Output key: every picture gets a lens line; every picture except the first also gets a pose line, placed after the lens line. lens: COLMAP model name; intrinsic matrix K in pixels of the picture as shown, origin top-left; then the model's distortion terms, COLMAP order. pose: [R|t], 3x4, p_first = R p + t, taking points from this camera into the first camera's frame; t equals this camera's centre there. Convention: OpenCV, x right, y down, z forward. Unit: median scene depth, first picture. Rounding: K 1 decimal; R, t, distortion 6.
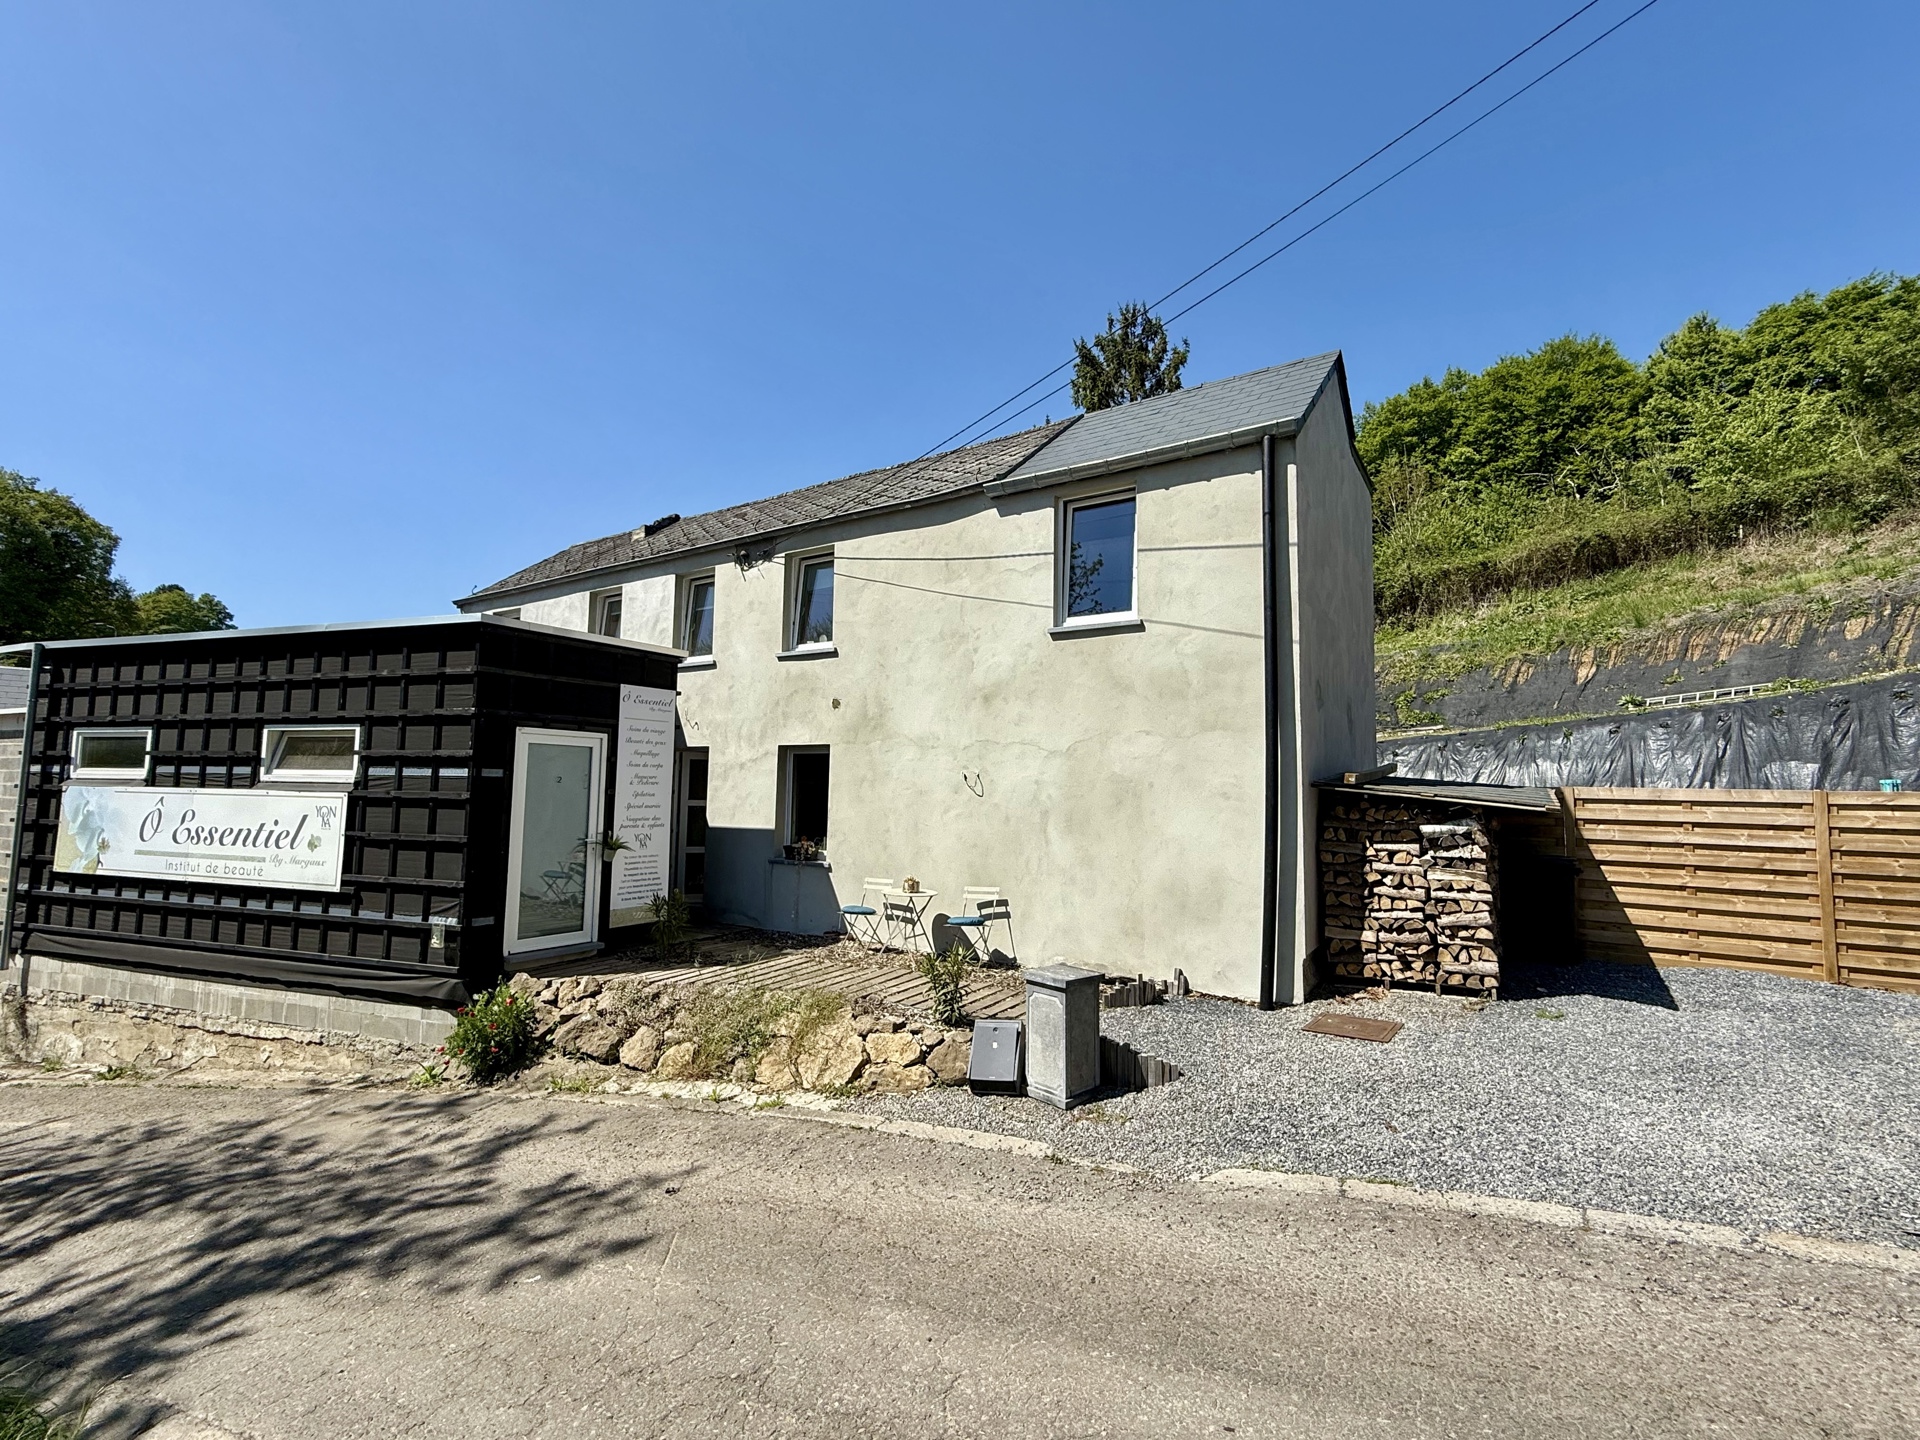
lens RADIAL K [[843.8, 0, 954.4], [0, 843.8, 720.9], [0, 0, 1]] dist [-0.000542, -0.000129]
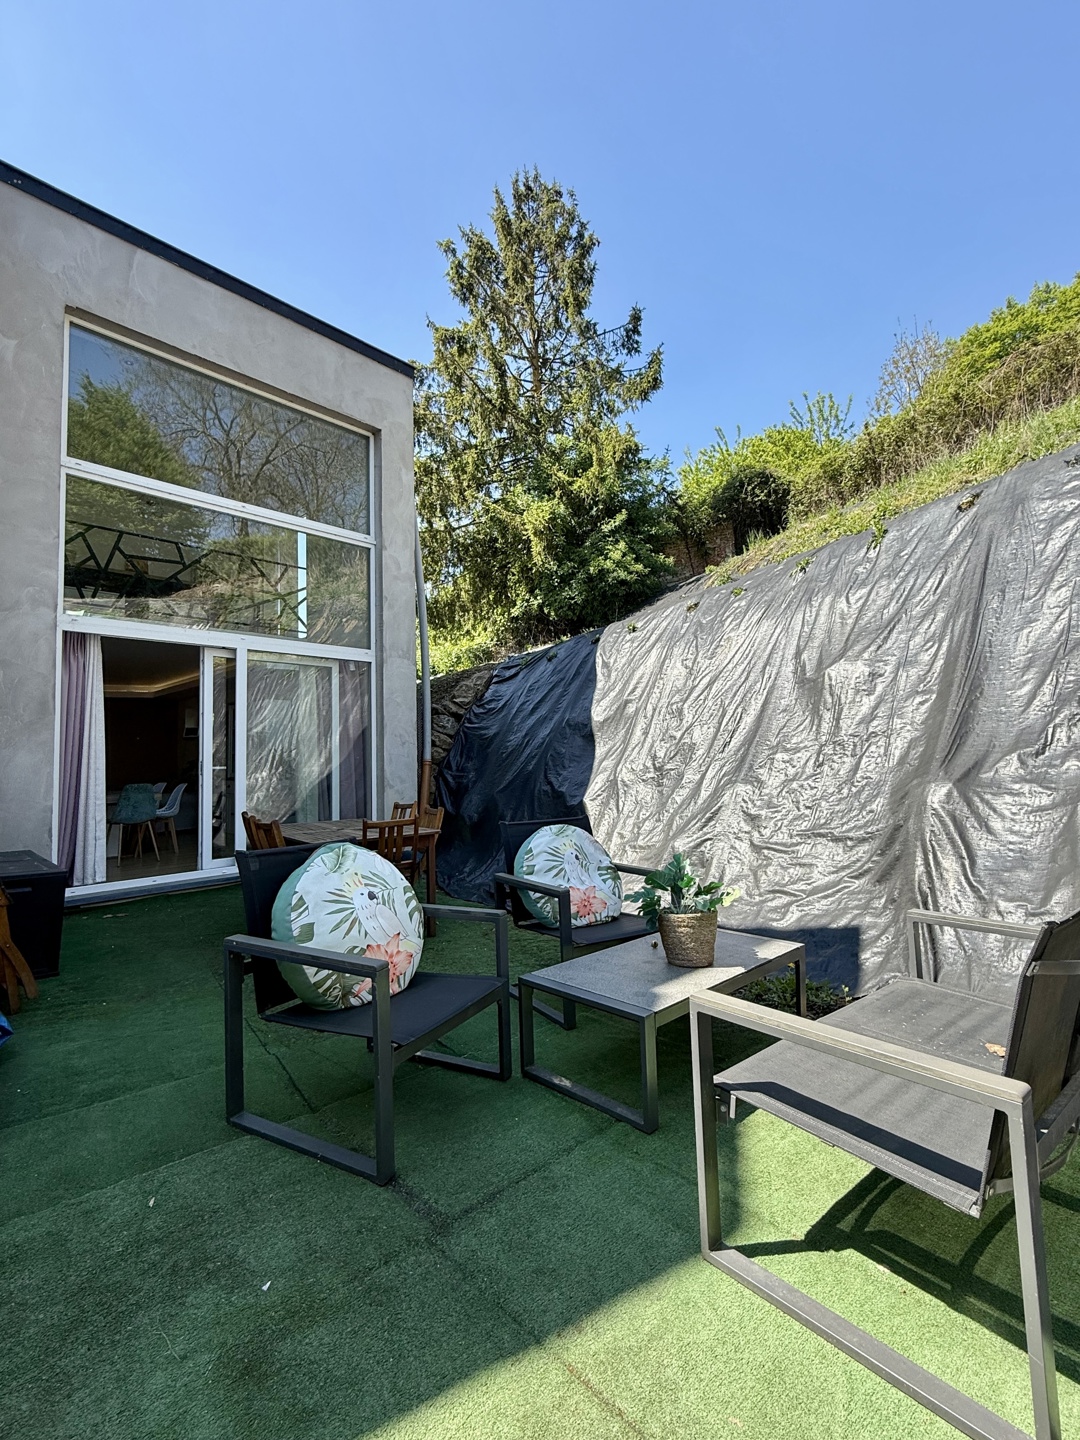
lens RADIAL K [[658.2, 0, 545.0], [0, 658.2, 714.2], [0, 0, 1]] dist [0.000540, 0.000166]
pose [[0.980872, -0.049468, -0.188261, 1.008394], [0.052351, 0.998575, 0.010370, 0.164776], [0.187479, -0.020028, 0.982064, 1.009022]]
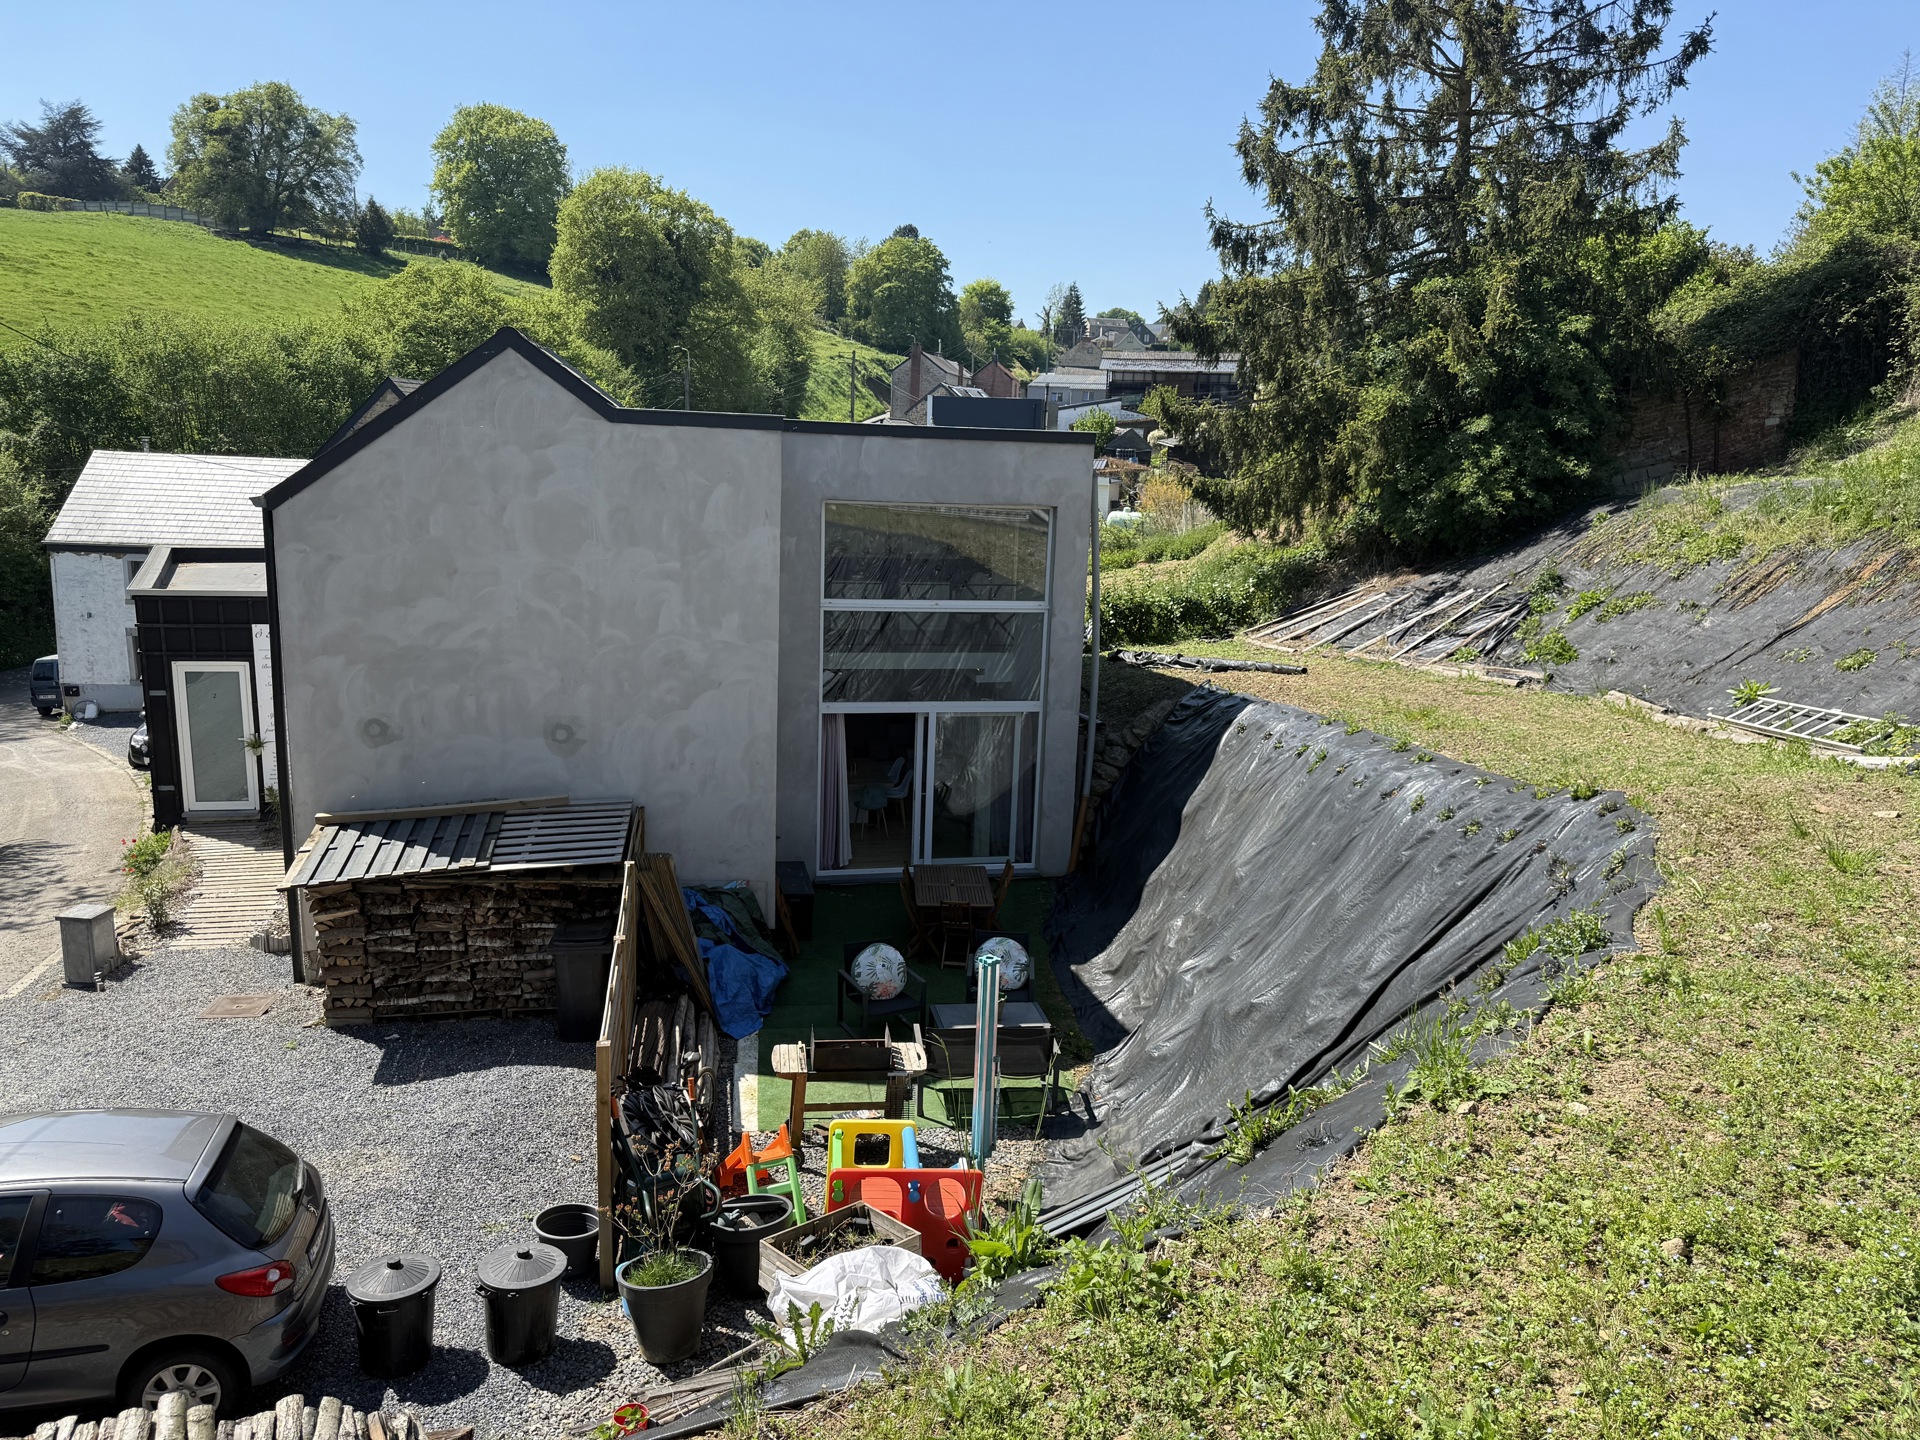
lens RADIAL K [[1354.7, 0, 962.1], [0, 1354.7, 729.3], [0, 0, 1]] dist [0.083435, -0.158017]
pose [[0.709395, 0.160000, -0.686410, 1.971077], [0.030814, 0.965920, 0.256999, -0.419580], [0.704137, -0.203465, 0.680289, 0.315906]]
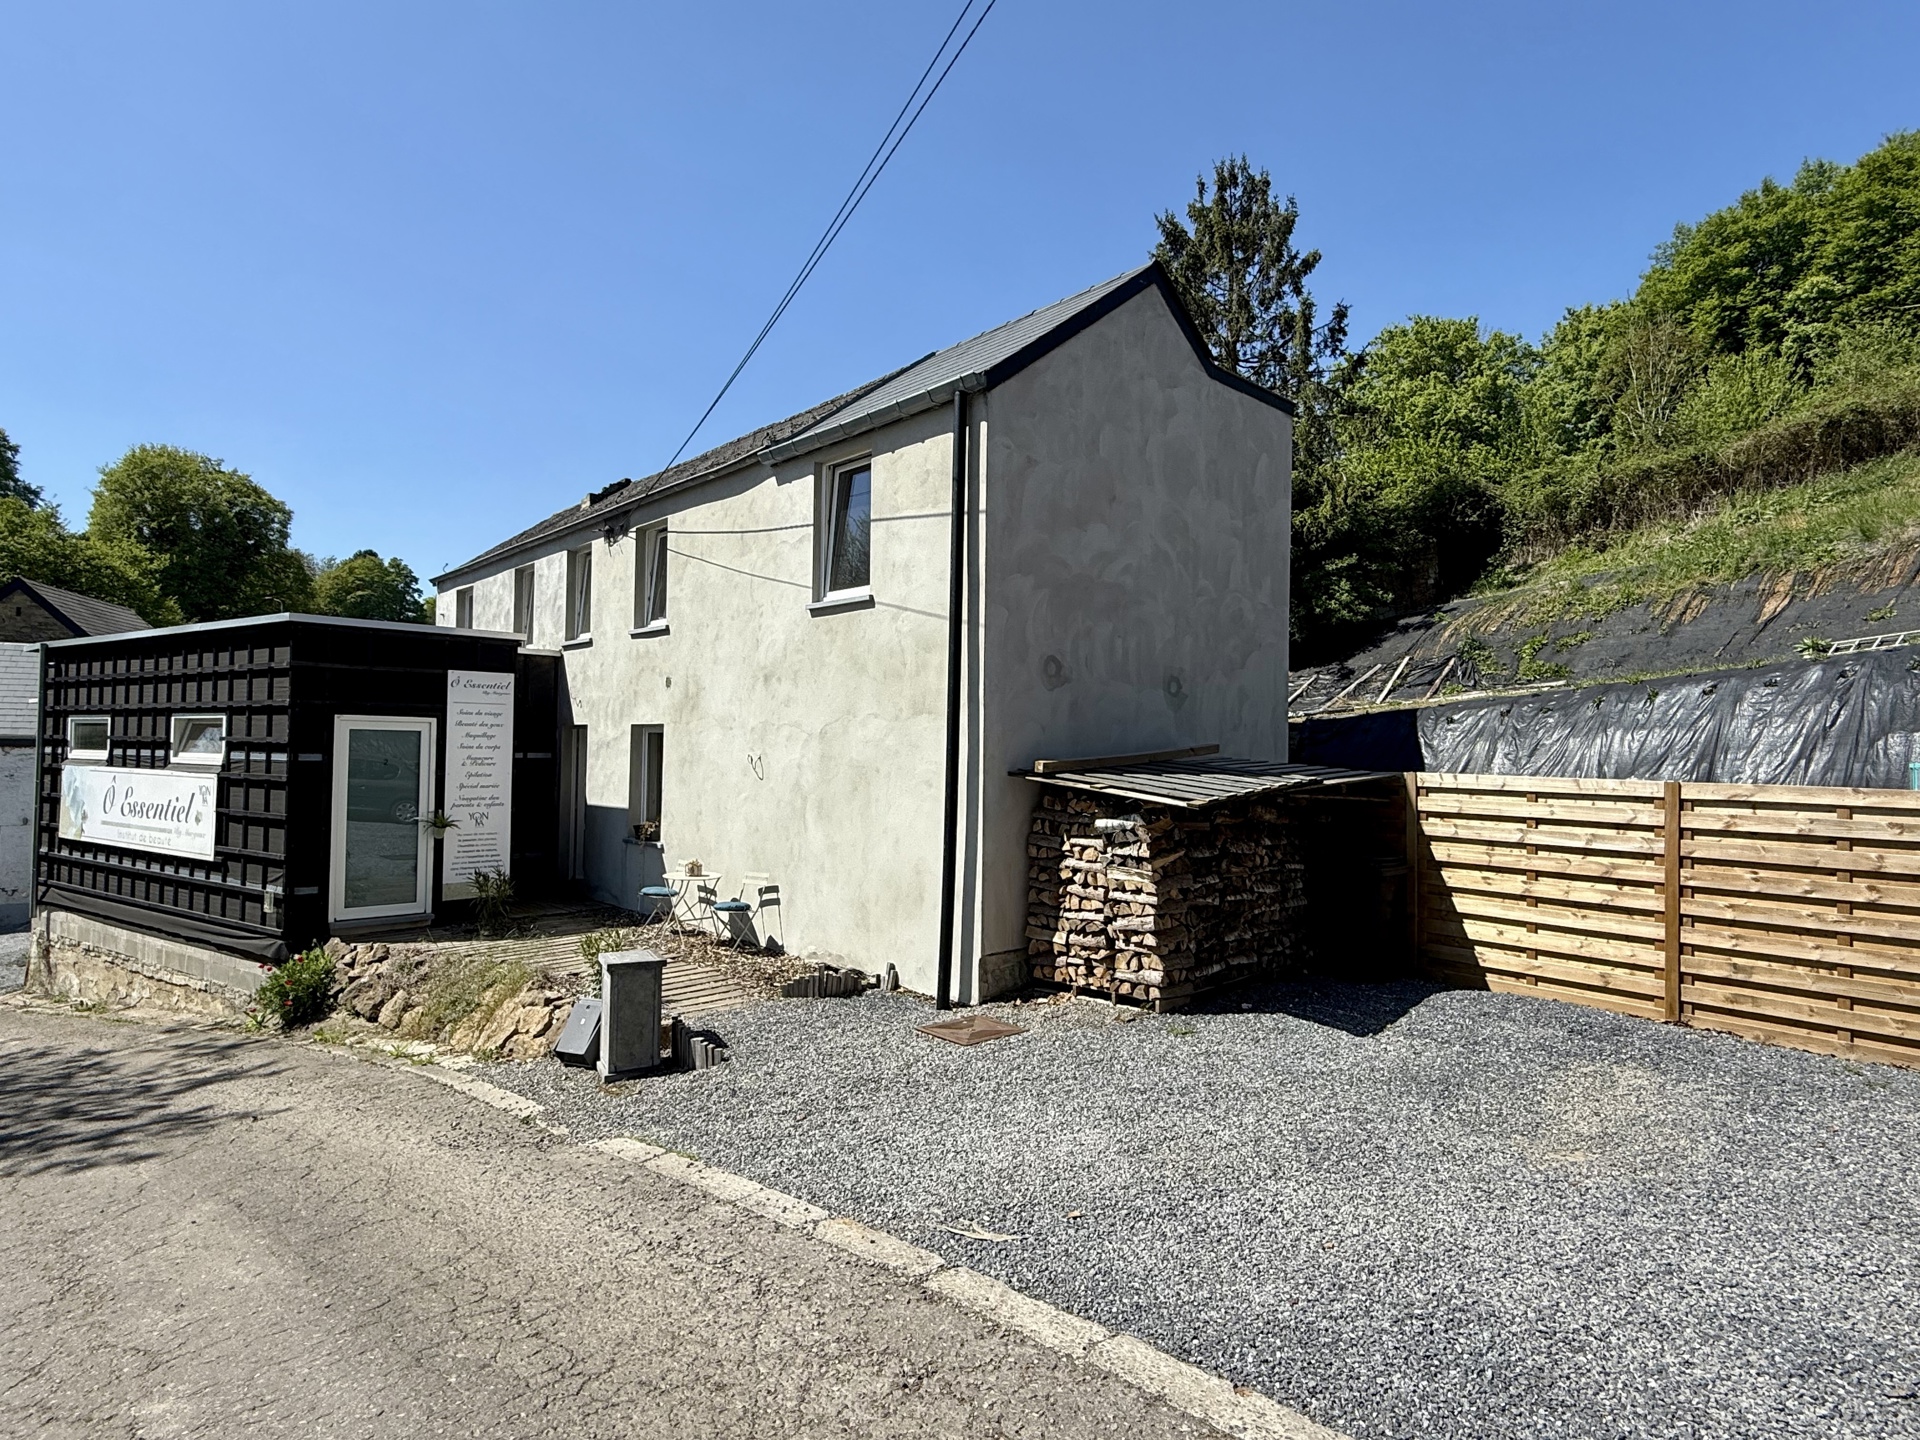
lens RADIAL K [[1000.8, 0, 951.8], [0, 1000.8, 721.7], [0, 0, 1]] dist [-0.001519, -0.000100]
pose [[0.971301, -0.007935, -0.237721, 0.533079], [0.020301, 0.998562, 0.049617, -0.030225], [0.236985, -0.053019, 0.970065, -0.060858]]
